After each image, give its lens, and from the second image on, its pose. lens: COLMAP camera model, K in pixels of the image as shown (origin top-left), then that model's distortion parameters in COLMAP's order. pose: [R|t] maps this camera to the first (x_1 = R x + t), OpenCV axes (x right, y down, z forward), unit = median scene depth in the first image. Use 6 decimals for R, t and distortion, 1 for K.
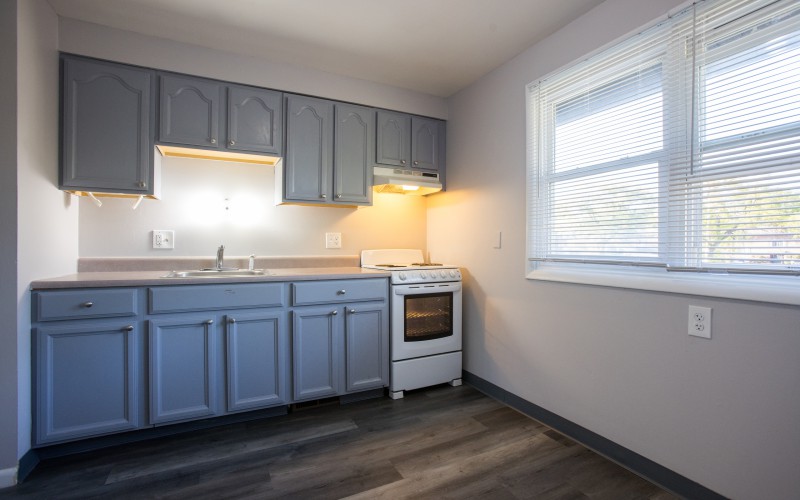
lens RADIAL K [[367.9, 0, 400.0], [0, 367.9, 250.0], [0, 0, 1]] dist [-0.003171, 0.000810]
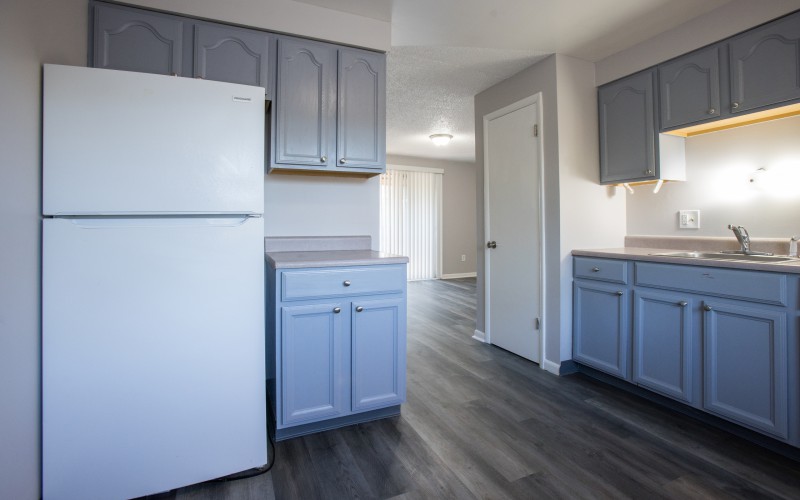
lens RADIAL K [[399.8, 0, 400.5], [0, 399.8, 212.8], [0, 0, 1]] dist [0.001310, 0.000968]
pose [[-0.038686, -0.037677, -0.998541, 0.584468], [-0.005272, 0.999283, -0.037501, -0.001202], [0.999238, 0.003813, -0.038857, 0.297373]]
